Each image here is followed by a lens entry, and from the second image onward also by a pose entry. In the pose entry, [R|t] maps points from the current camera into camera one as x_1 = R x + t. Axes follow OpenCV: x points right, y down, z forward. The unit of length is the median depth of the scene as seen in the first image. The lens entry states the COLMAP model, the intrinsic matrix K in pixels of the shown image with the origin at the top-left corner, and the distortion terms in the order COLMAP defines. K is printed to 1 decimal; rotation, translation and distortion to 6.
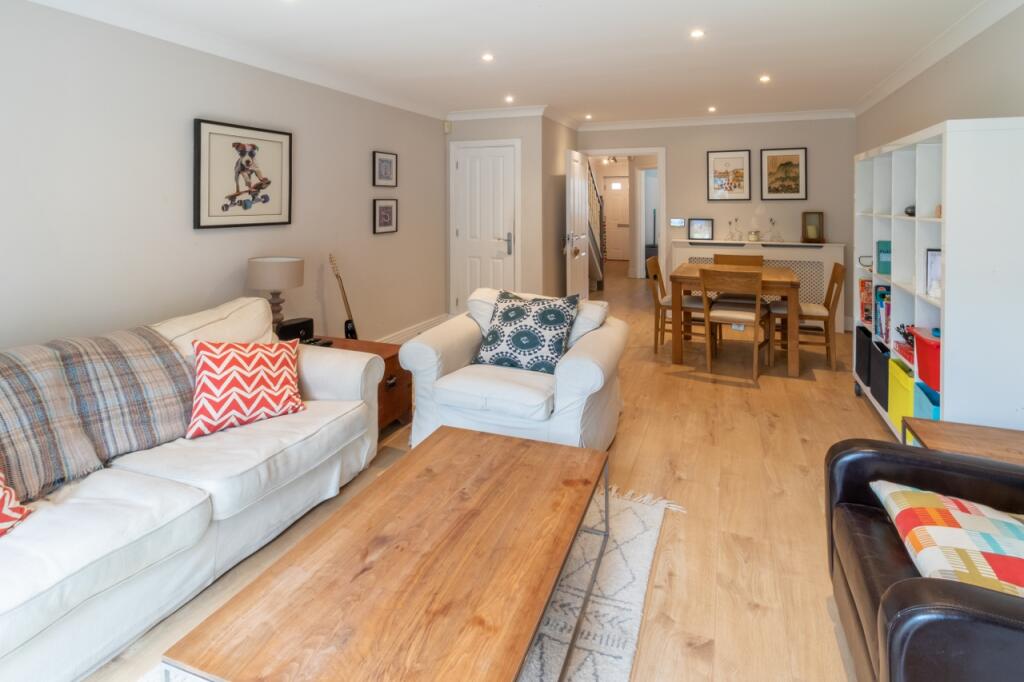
lens RADIAL K [[517.6, 0, 512.0], [0, 517.6, 341.0], [0, 0, 1]] dist [-0.001449, -0.000277]
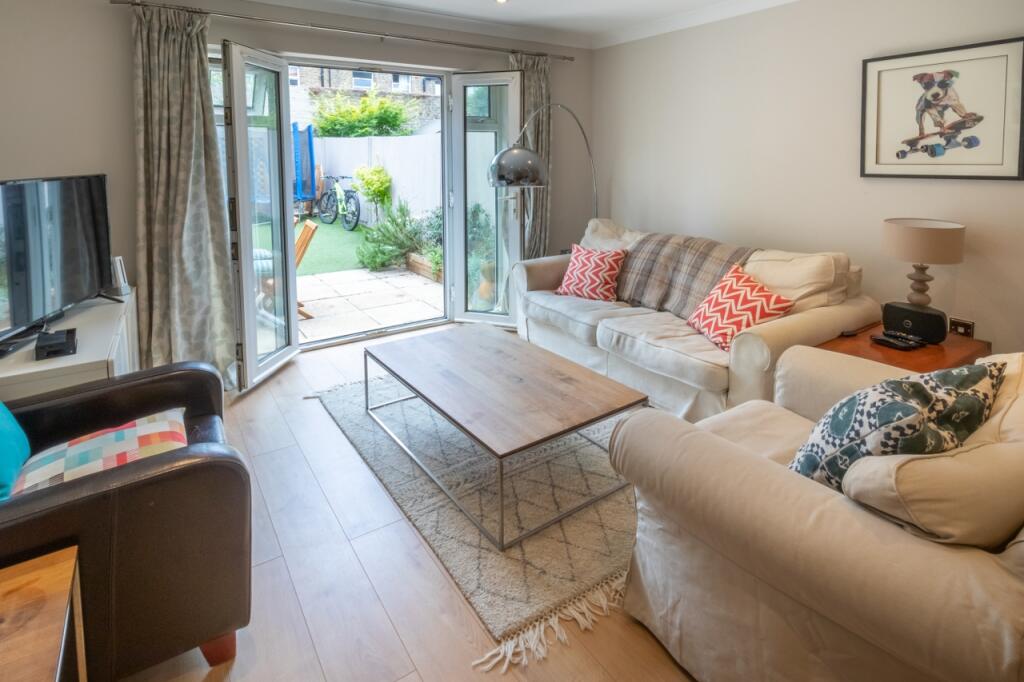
lens RADIAL K [[517.6, 0, 512.0], [0, 517.6, 341.0], [0, 0, 1]] dist [-0.001449, -0.000277]
pose [[-0.566402, 0.276278, -0.776441, 0.583763], [-0.209469, 0.862933, 0.459858, -0.248446], [0.797065, 0.423105, -0.430895, 0.980842]]
